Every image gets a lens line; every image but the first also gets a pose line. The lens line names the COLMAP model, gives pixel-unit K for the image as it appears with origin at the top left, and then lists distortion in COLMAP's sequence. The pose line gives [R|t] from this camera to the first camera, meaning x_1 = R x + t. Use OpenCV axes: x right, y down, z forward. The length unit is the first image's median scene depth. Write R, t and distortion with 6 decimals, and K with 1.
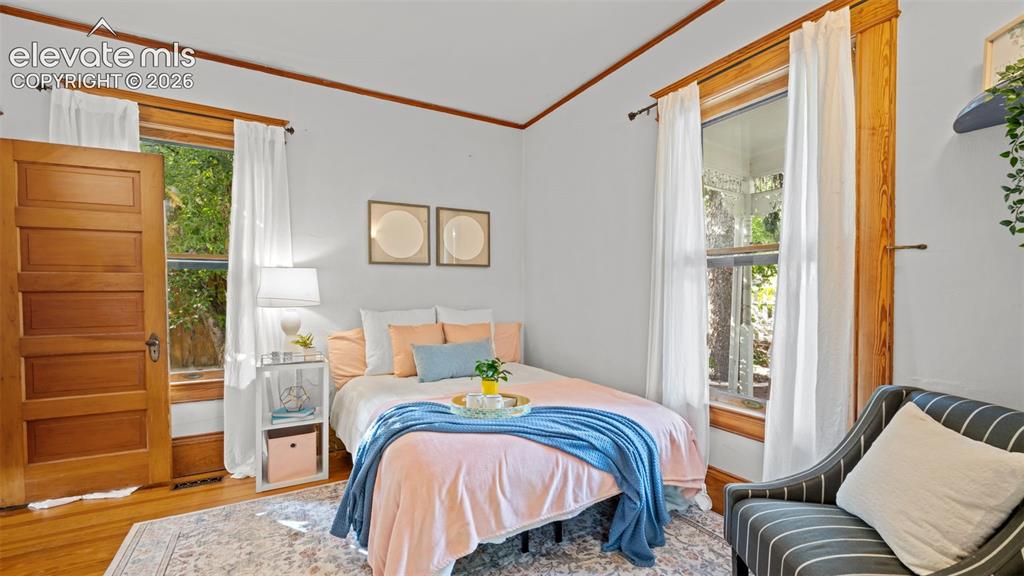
lens RADIAL K [[418.0, 0, 506.6], [0, 418.0, 291.3], [0, 0, 1]] dist [0.001252, 0.000143]
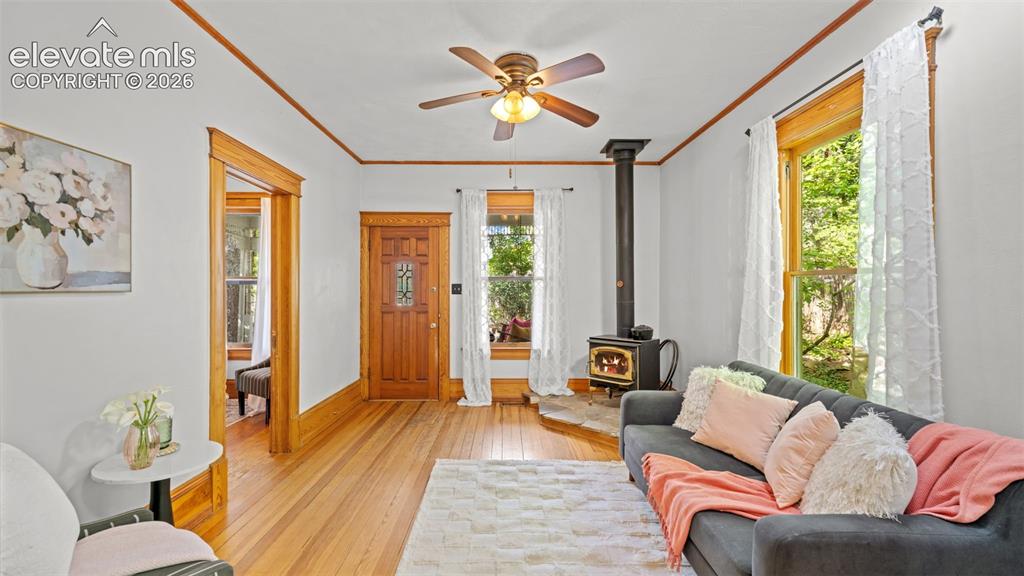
lens RADIAL K [[416.1, 0, 512.0], [0, 416.1, 286.5], [0, 0, 1]] dist [-0.000616, -0.000065]
pose [[0.476079, 0.004856, 0.879389, -0.697885], [0.000185, 0.999984, -0.005622, -0.040002], [-0.879402, 0.002840, 0.476071, -1.299129]]
